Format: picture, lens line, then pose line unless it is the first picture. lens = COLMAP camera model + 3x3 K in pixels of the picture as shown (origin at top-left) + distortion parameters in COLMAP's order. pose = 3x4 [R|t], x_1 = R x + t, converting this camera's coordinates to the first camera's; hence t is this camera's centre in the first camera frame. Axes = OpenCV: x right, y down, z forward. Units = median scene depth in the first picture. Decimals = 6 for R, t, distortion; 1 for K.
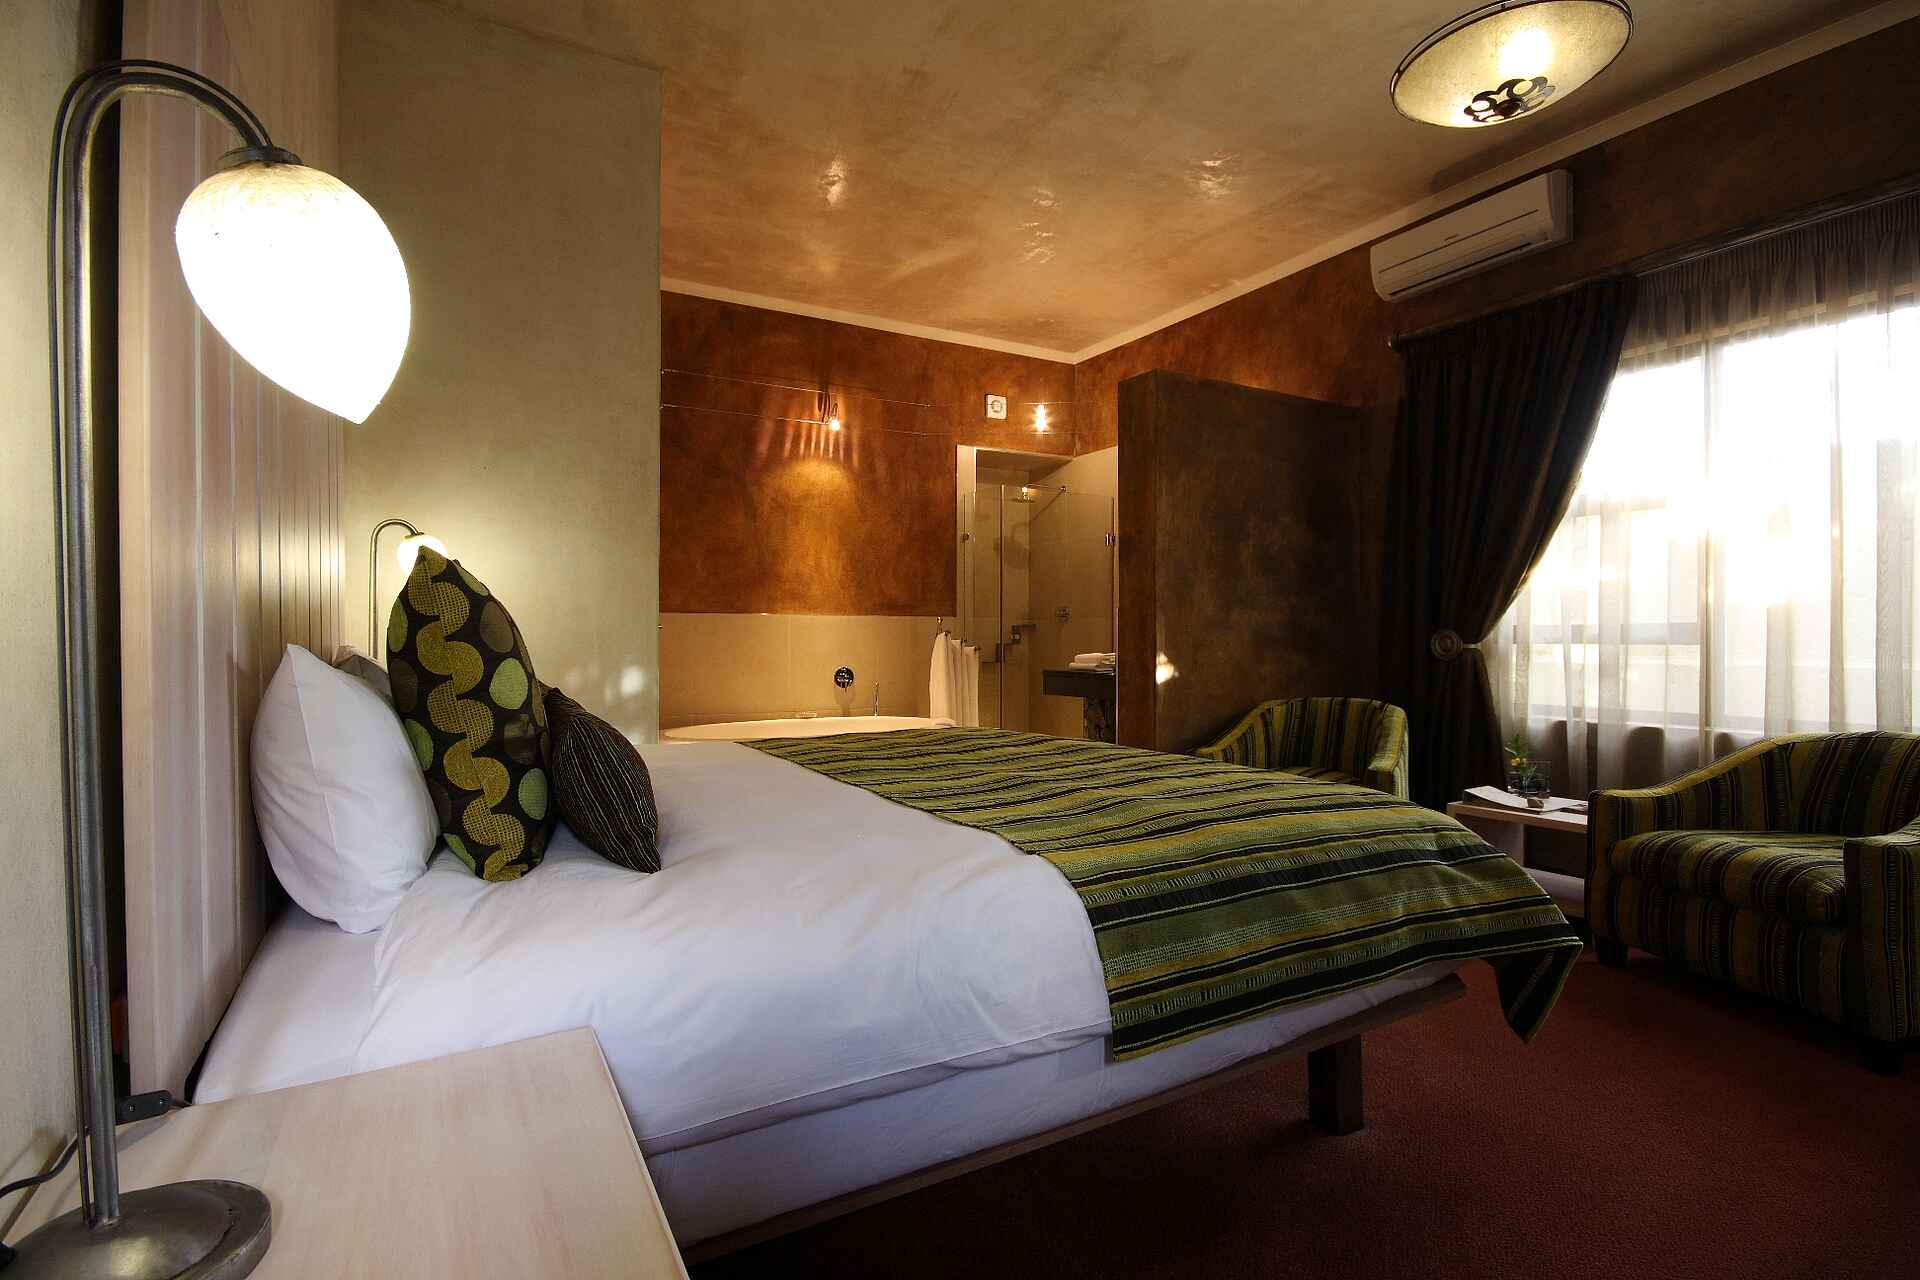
lens RADIAL K [[878.3, 0, 960.0], [0, 878.3, 640.0], [0, 0, 1]] dist [-0.001026, -0.000021]
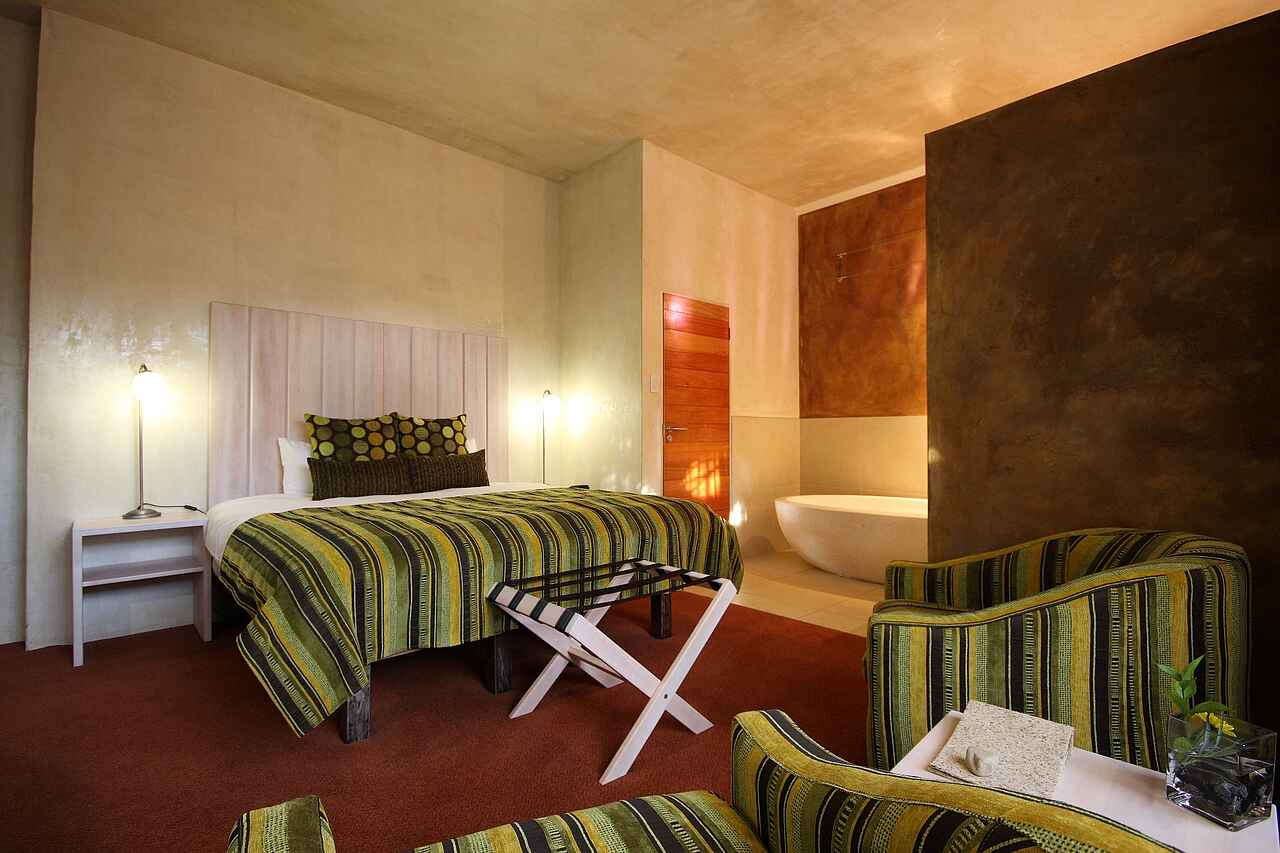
lens RADIAL K [[591.4, 0, 640.0], [0, 591.4, 426.5], [0, 0, 1]] dist [0.002880, 0.000051]
pose [[0.229344, -0.014453, -0.973238, 0.646653], [-0.000669, 0.999887, -0.015006, -0.000832], [0.973345, 0.004093, 0.229309, 0.504590]]
